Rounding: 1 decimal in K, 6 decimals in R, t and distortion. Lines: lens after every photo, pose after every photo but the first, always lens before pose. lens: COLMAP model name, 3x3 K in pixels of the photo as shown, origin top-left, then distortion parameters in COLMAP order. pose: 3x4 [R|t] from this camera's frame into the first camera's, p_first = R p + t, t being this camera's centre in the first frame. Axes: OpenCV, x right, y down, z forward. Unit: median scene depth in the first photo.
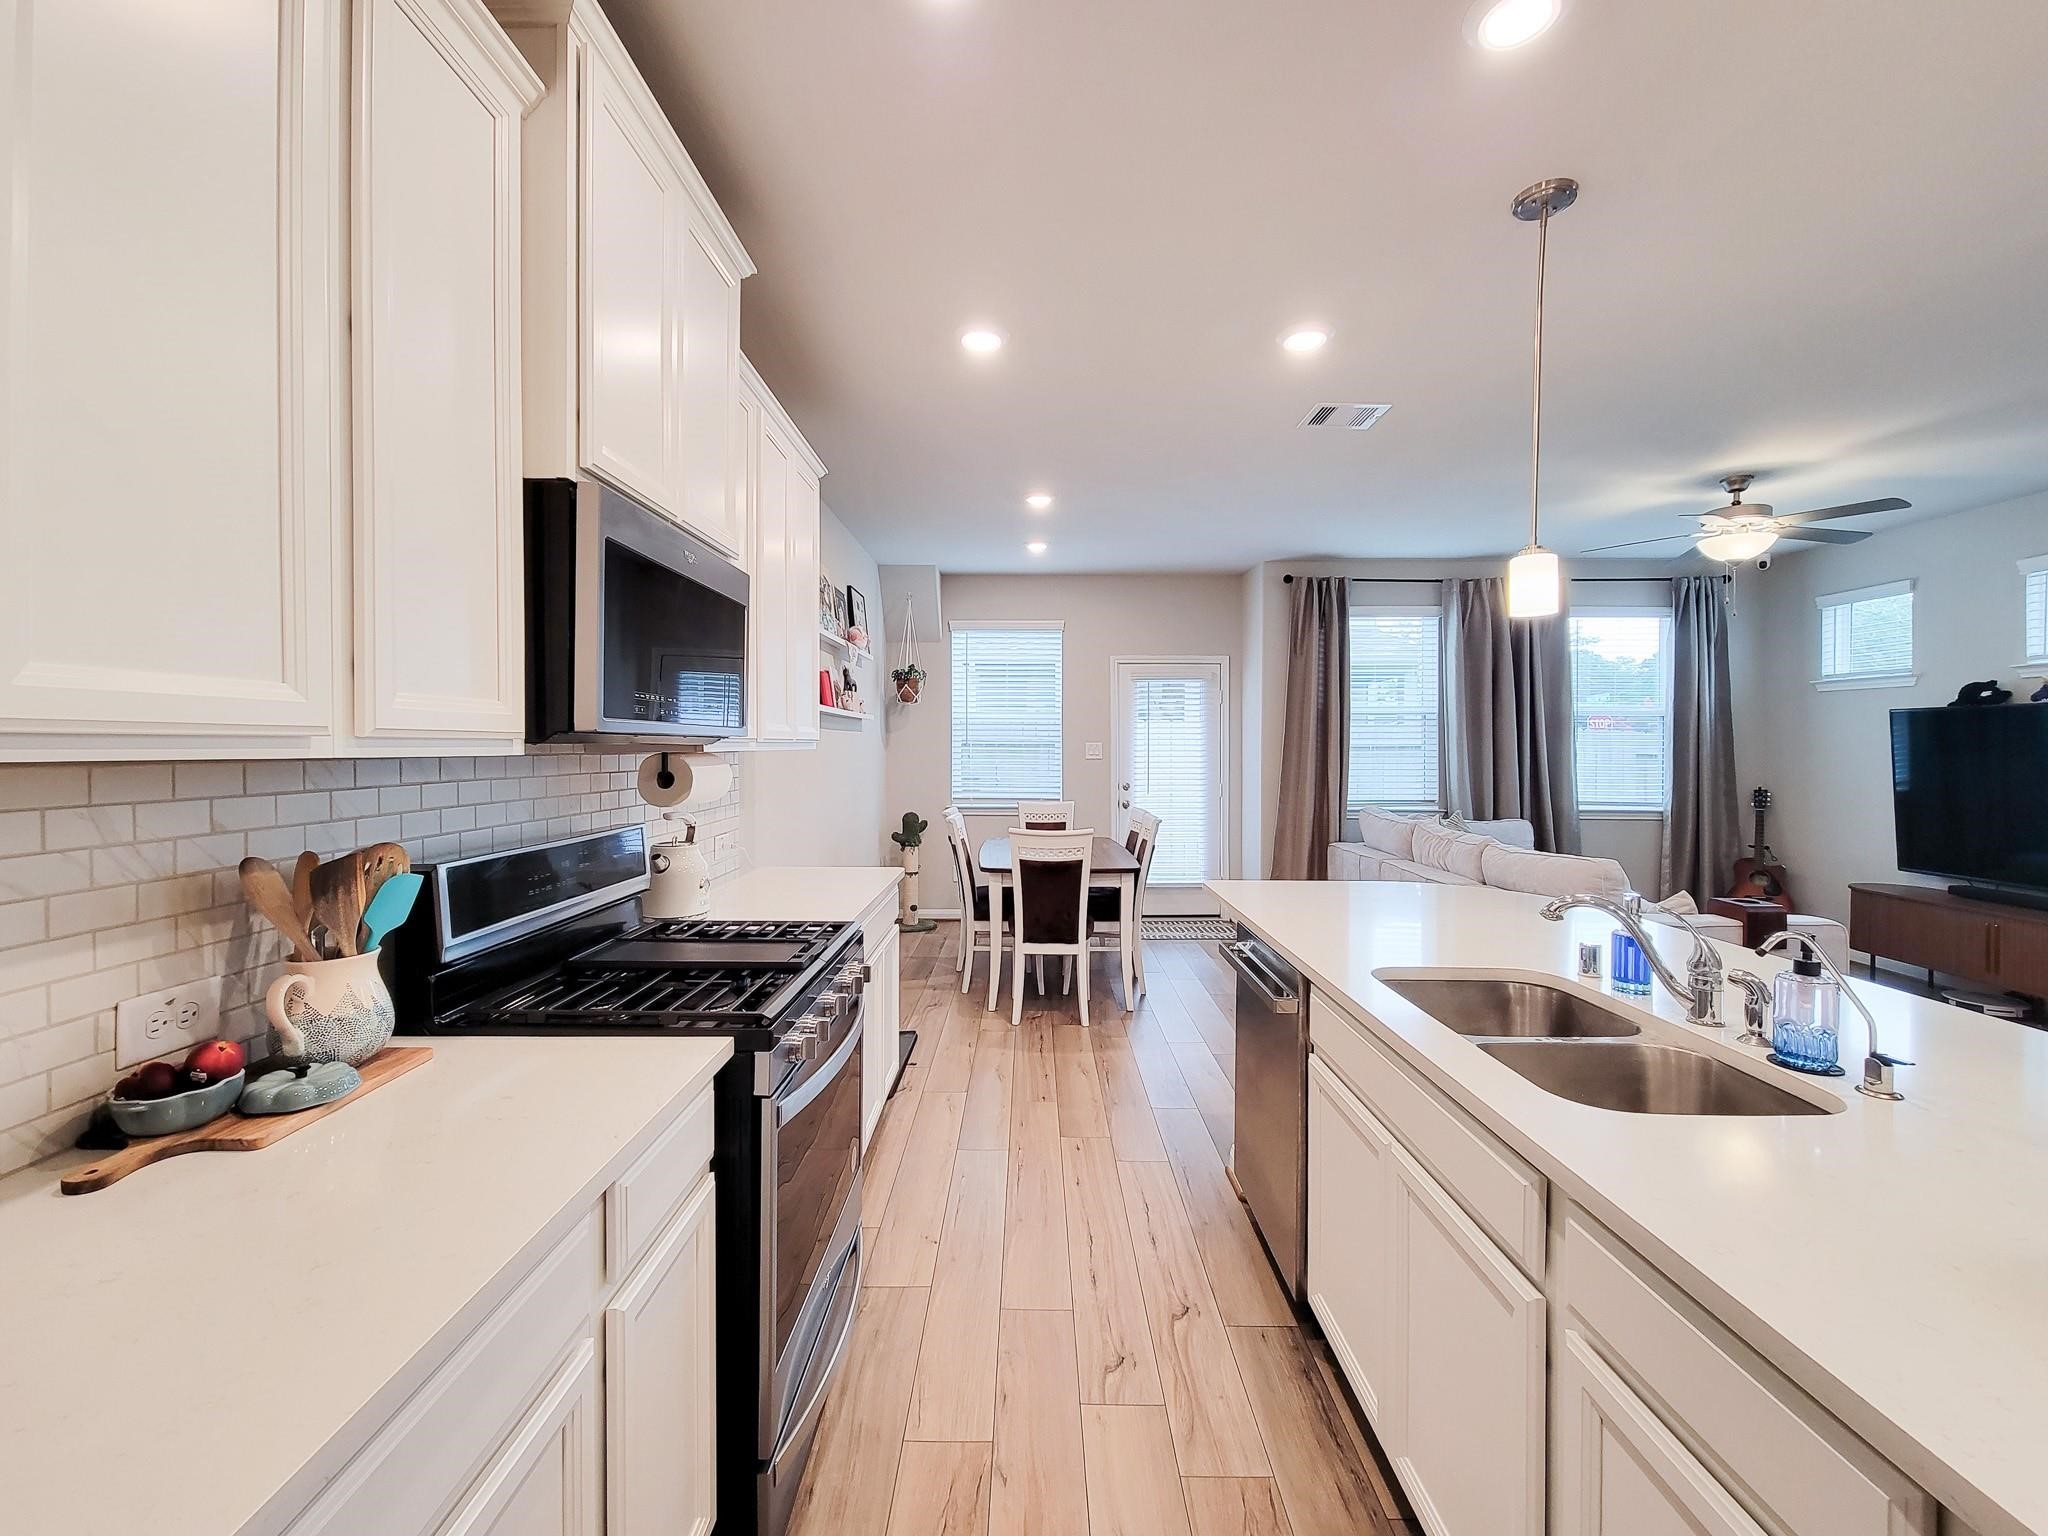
lens RADIAL K [[816.8, 0, 1001.5], [0, 816.8, 757.9], [0, 0, 1]] dist [-0.000527, -0.000263]
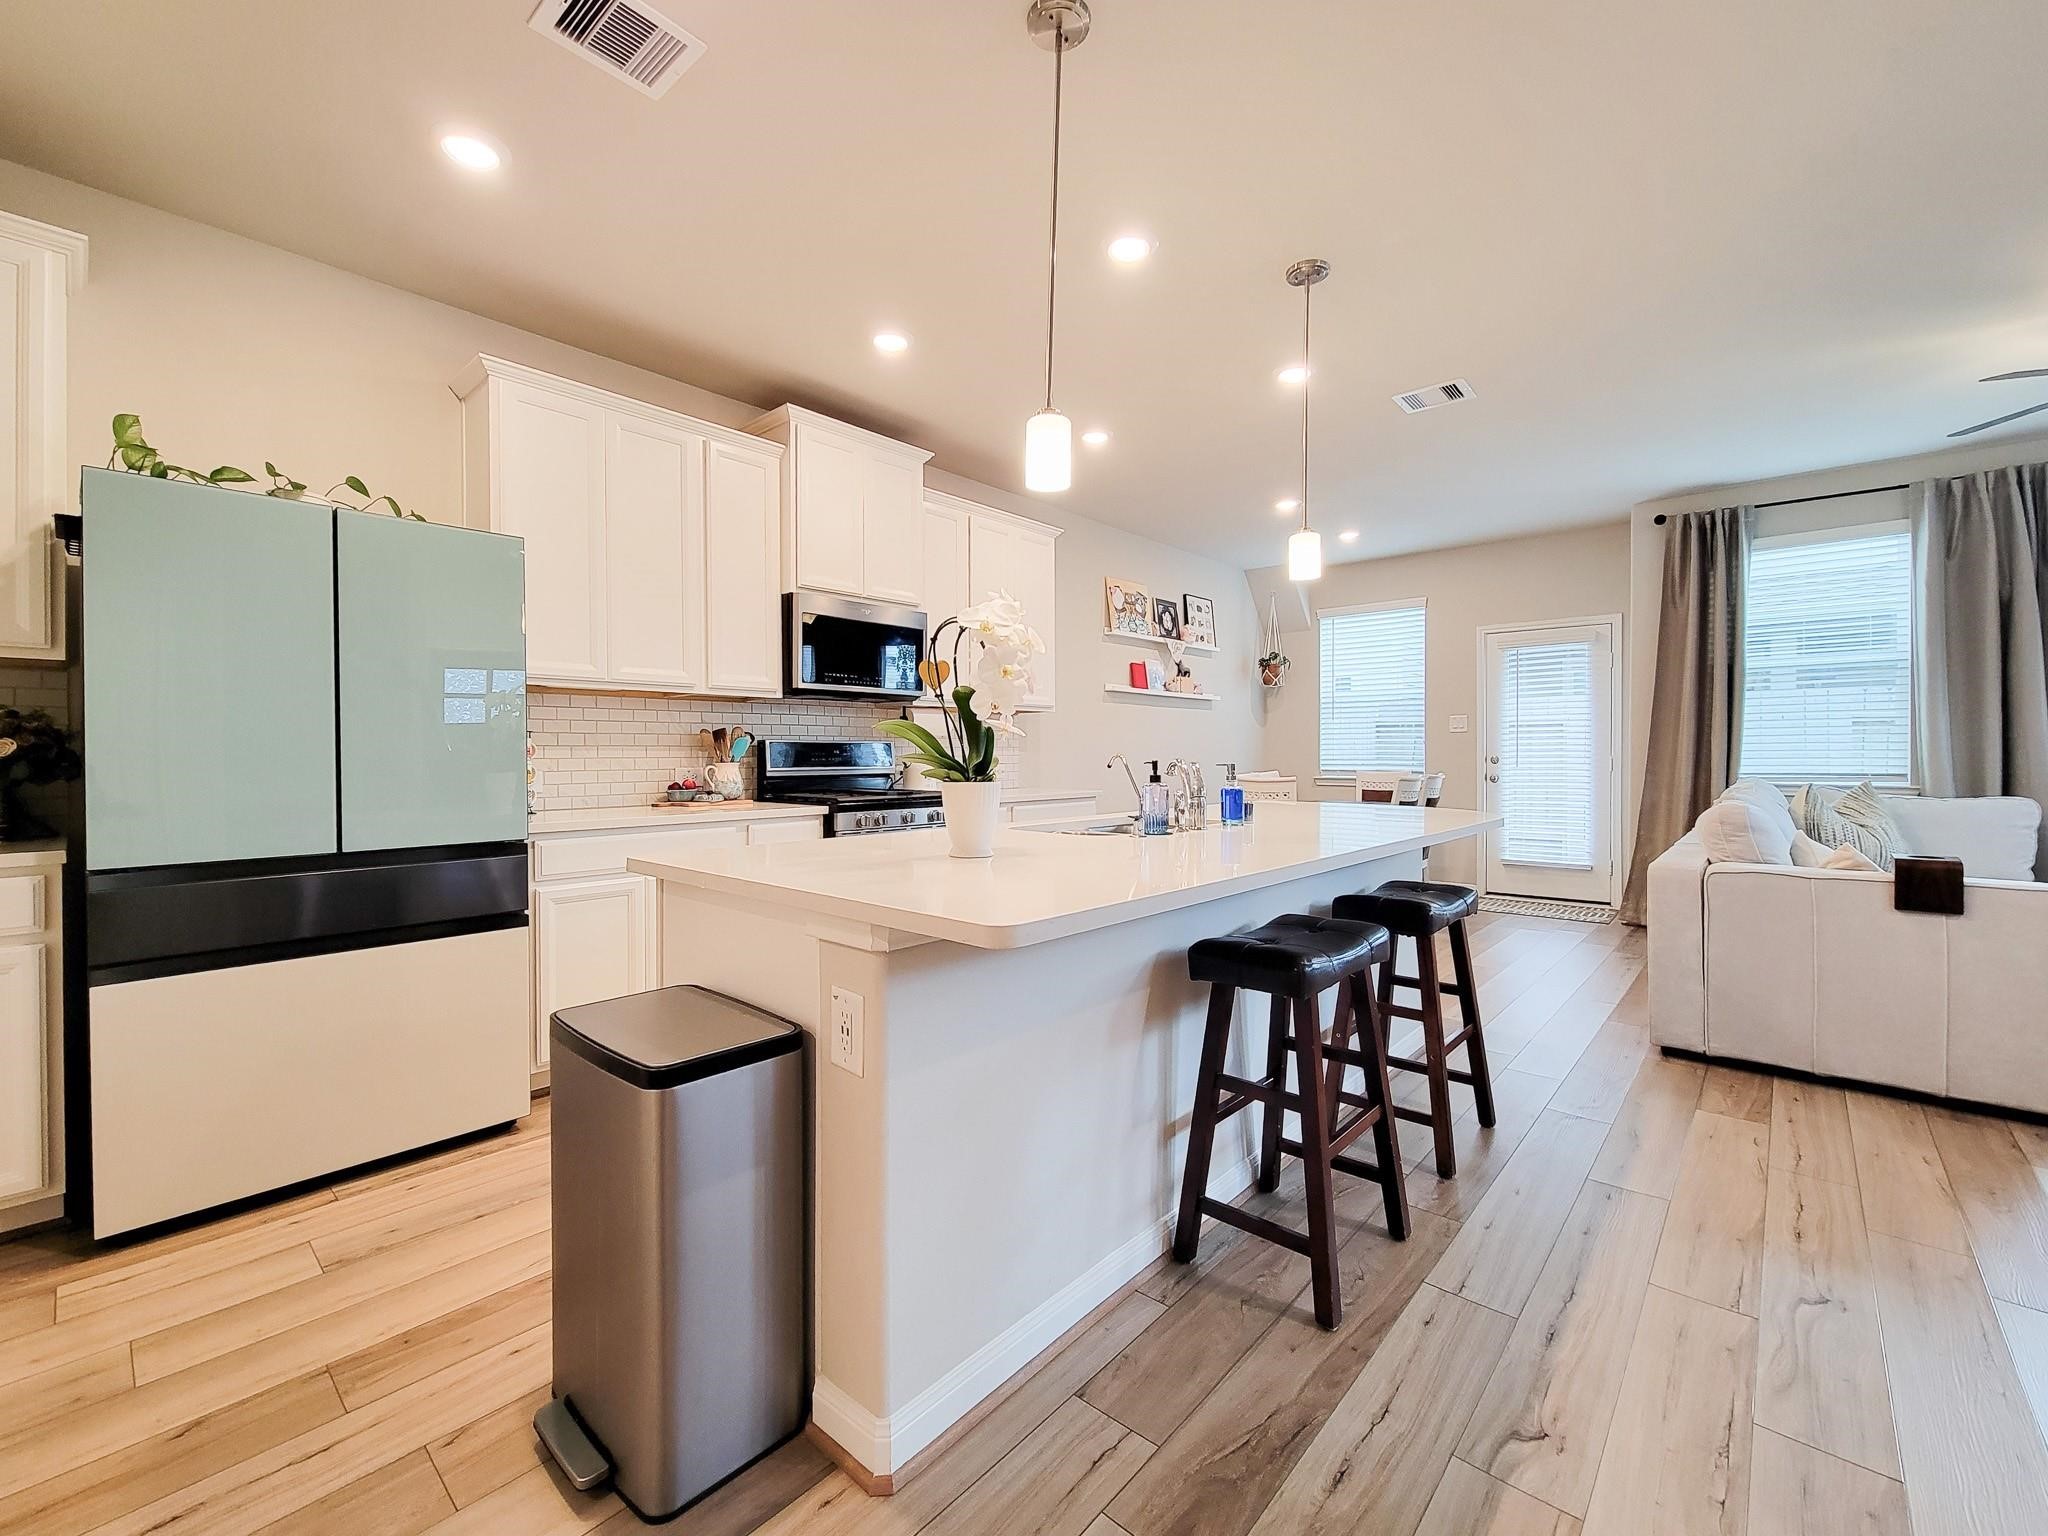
lens RADIAL K [[820.2, 0, 1027.8], [0, 820.2, 771.1], [0, 0, 1]] dist [0.000073, 0.000066]
pose [[0.755070, 0.013065, -0.655514, 0.573563], [-0.007189, 0.999906, 0.011648, 0.063630], [0.655605, -0.004083, 0.755093, -0.161724]]
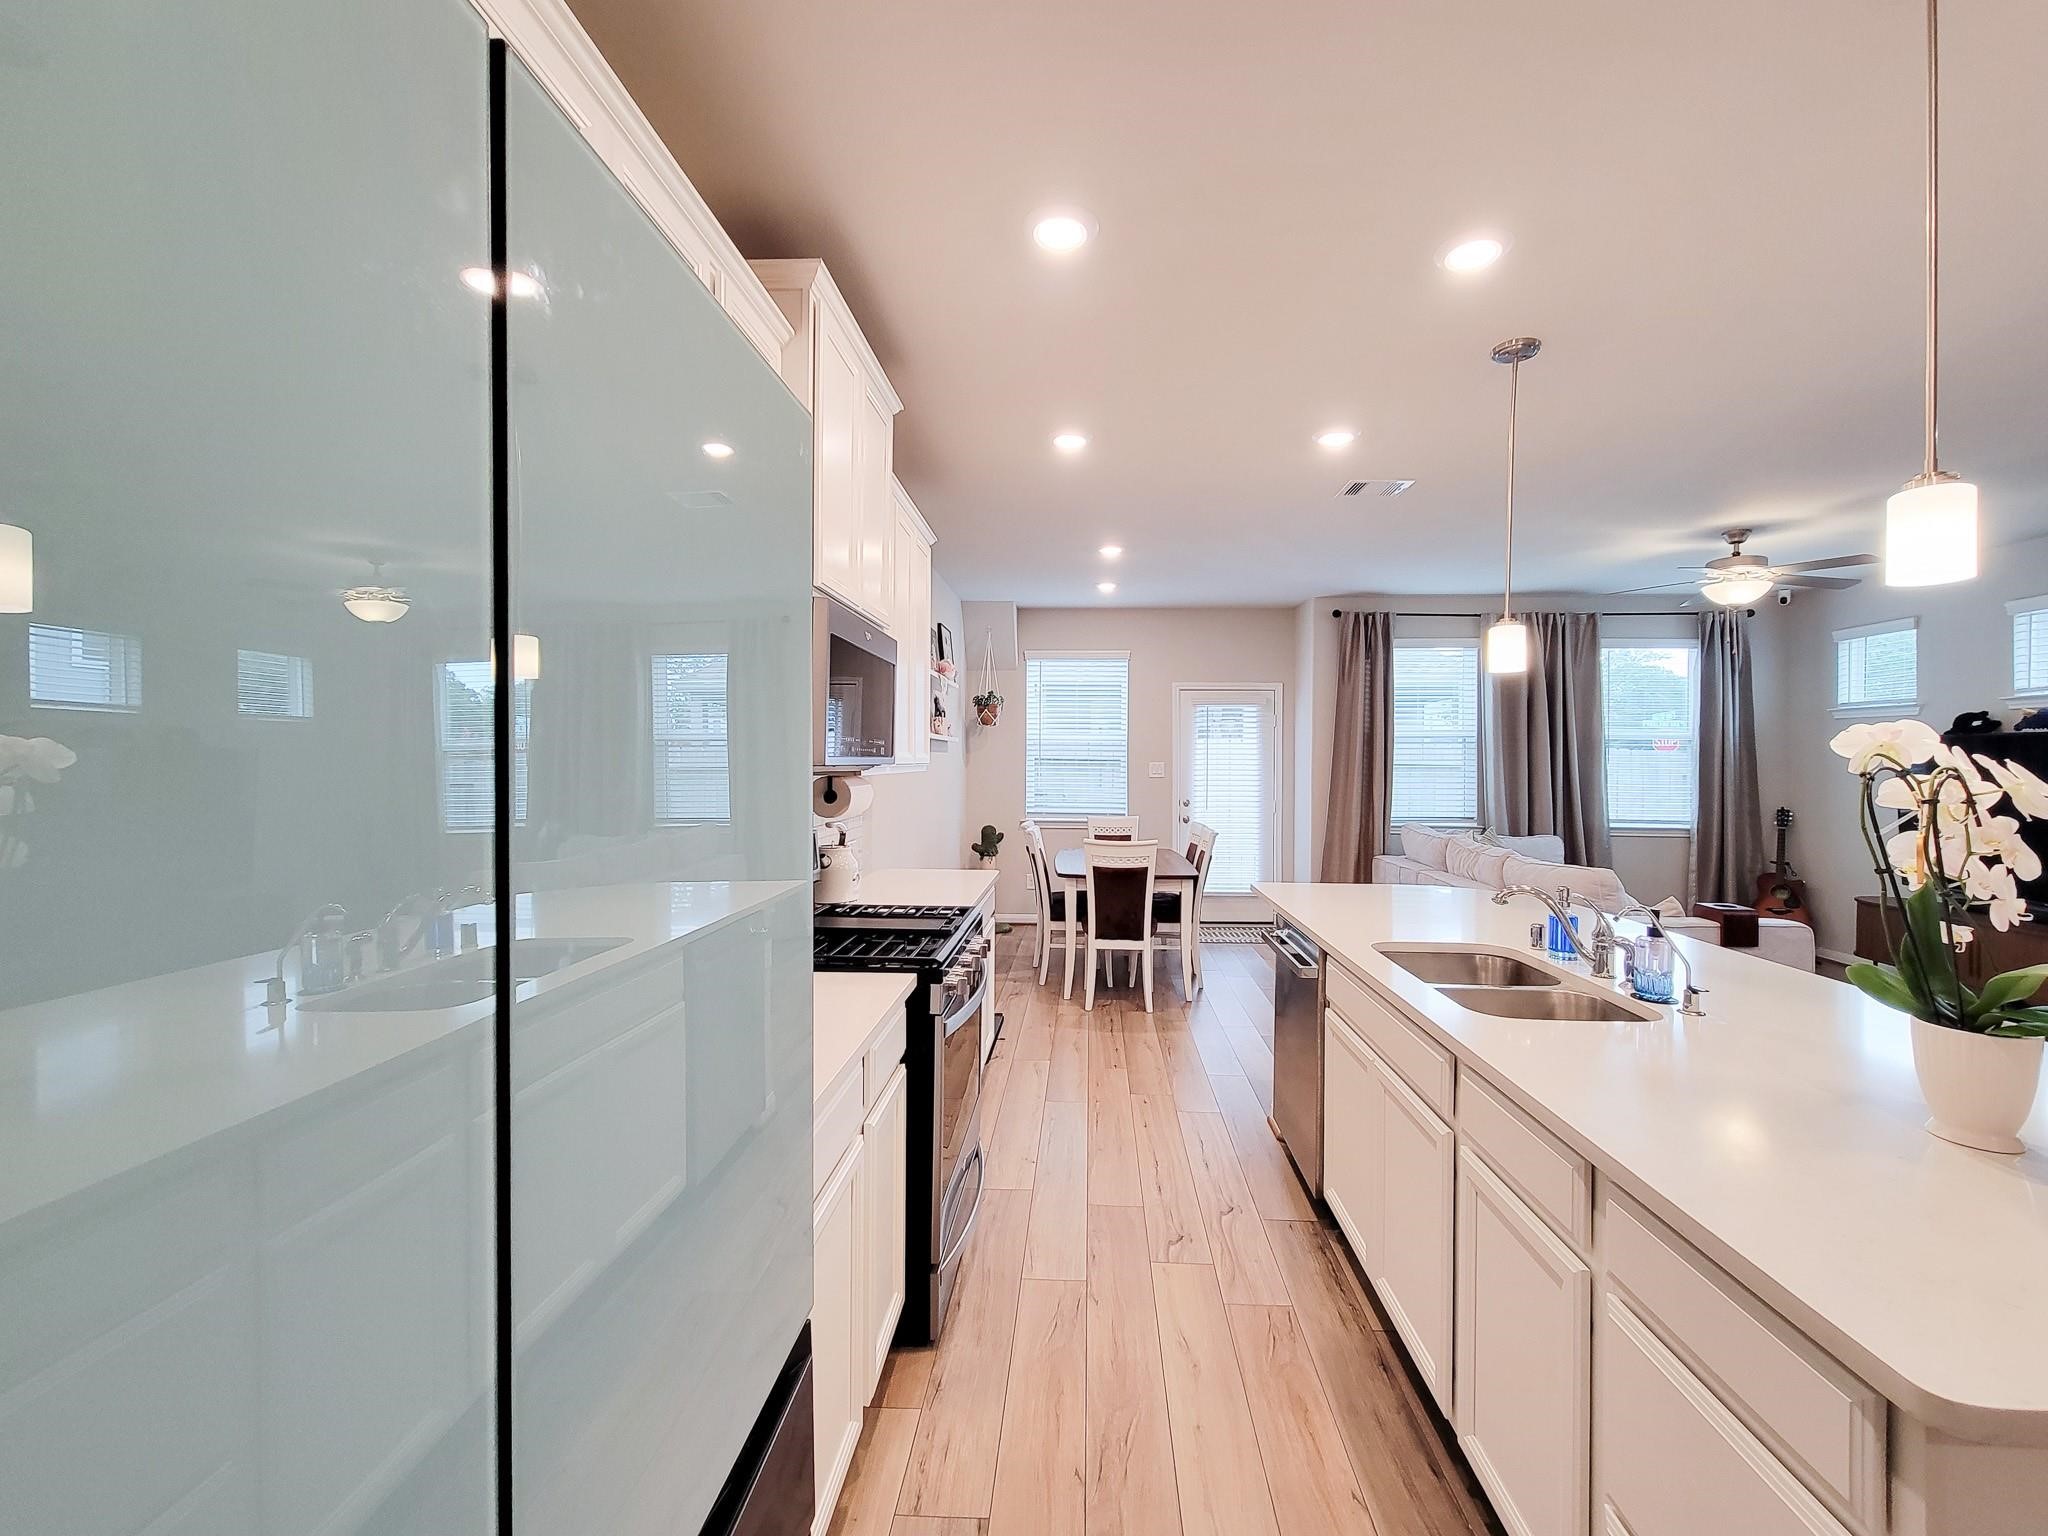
lens RADIAL K [[820.2, 0, 1027.8], [0, 820.2, 771.1], [0, 0, 1]] dist [0.000073, 0.000066]
pose [[0.999195, 0.004457, -0.039878, -0.023000], [-0.004528, 0.999988, -0.001687, -0.006856], [0.039870, 0.001866, 0.999203, -0.150917]]
